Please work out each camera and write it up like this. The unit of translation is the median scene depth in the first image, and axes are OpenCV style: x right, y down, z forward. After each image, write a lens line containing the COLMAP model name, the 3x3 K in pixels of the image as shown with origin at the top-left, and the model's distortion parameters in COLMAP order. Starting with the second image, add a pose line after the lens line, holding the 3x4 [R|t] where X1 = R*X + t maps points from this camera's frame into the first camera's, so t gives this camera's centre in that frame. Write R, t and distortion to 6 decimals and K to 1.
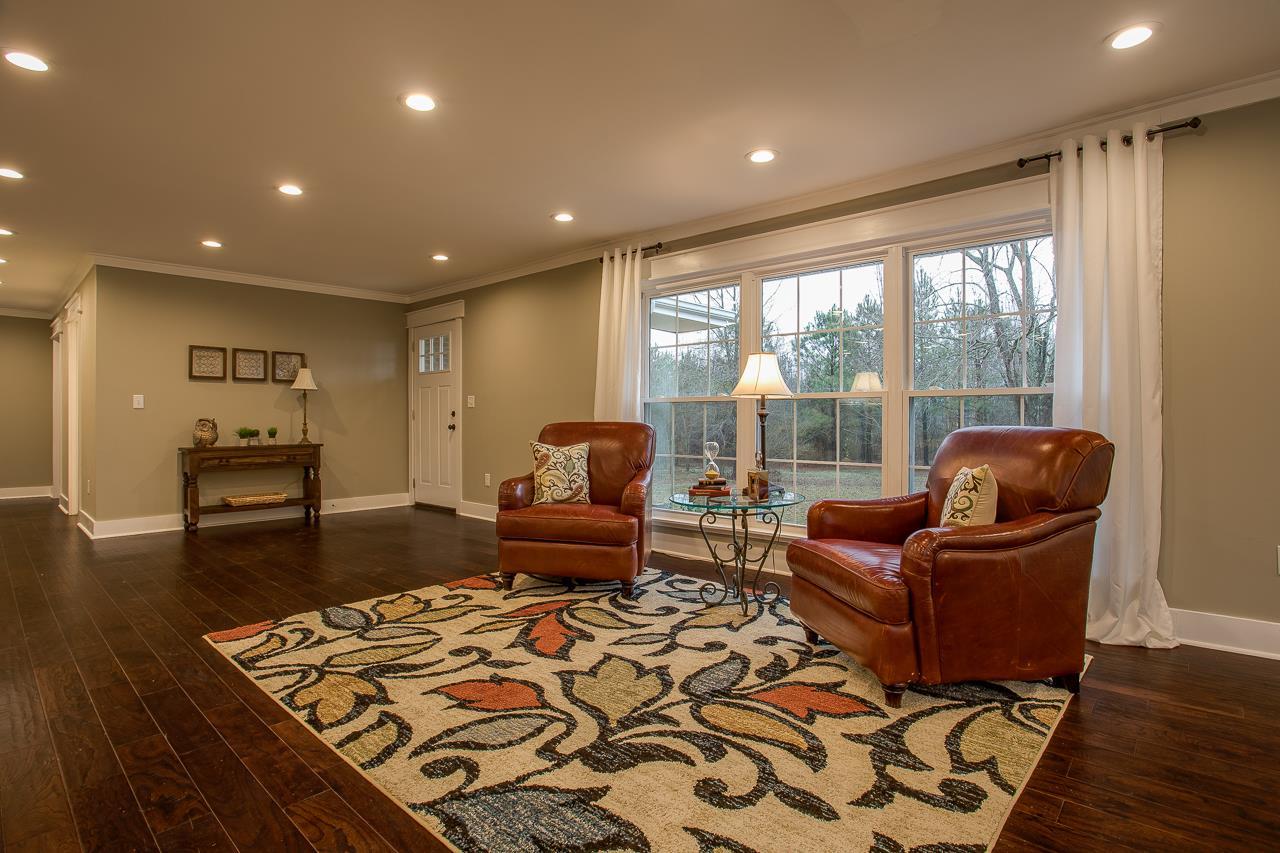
lens RADIAL K [[628.4, 0, 638.7], [0, 628.4, 423.2], [0, 0, 1]] dist [-0.044355, 0.000874]
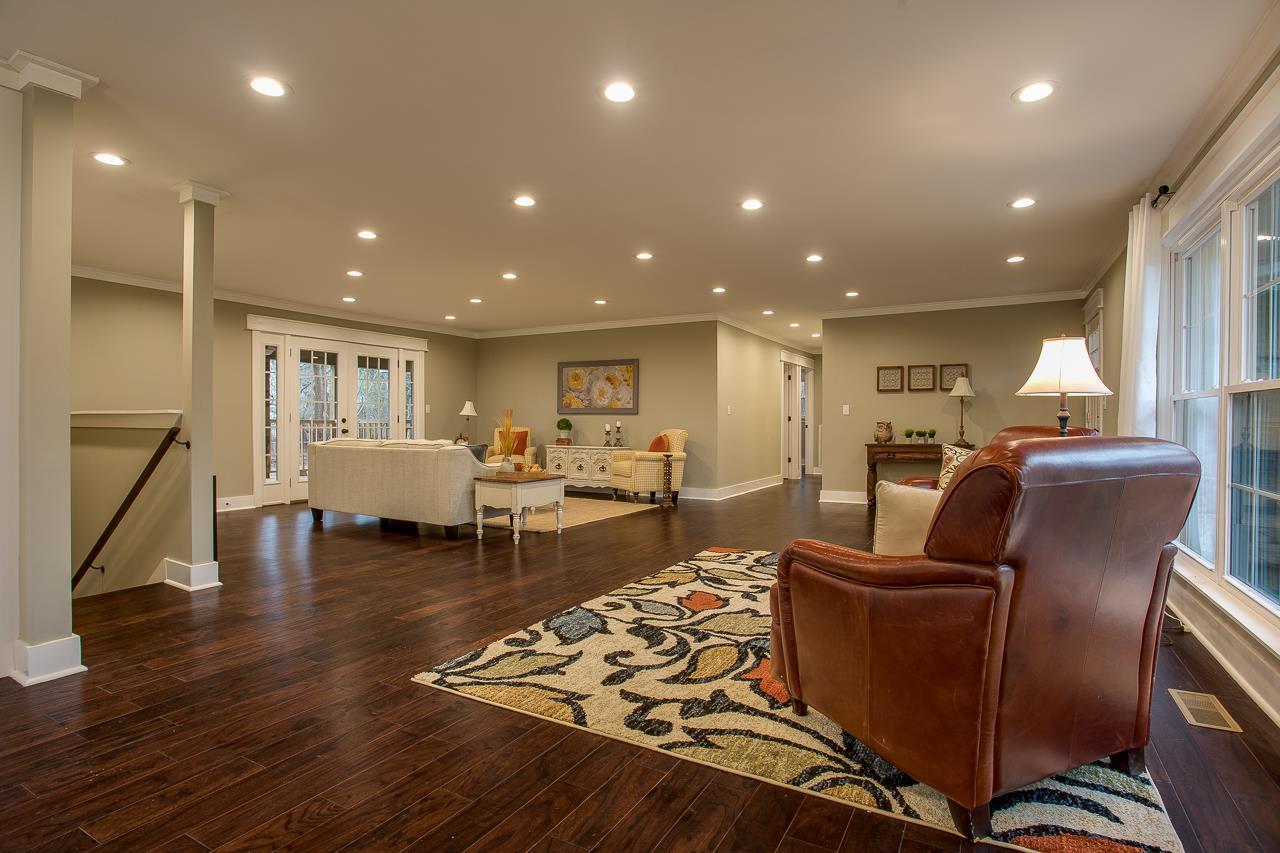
lens RADIAL K [[628.4, 0, 639.8], [0, 628.4, 430.0], [0, 0, 1]] dist [-0.044355, 0.000874]
pose [[0.235911, 0.011680, -0.971704, 1.377651], [-0.004818, 0.999930, 0.010849, -0.006599], [0.971763, 0.002122, 0.235951, 0.537151]]
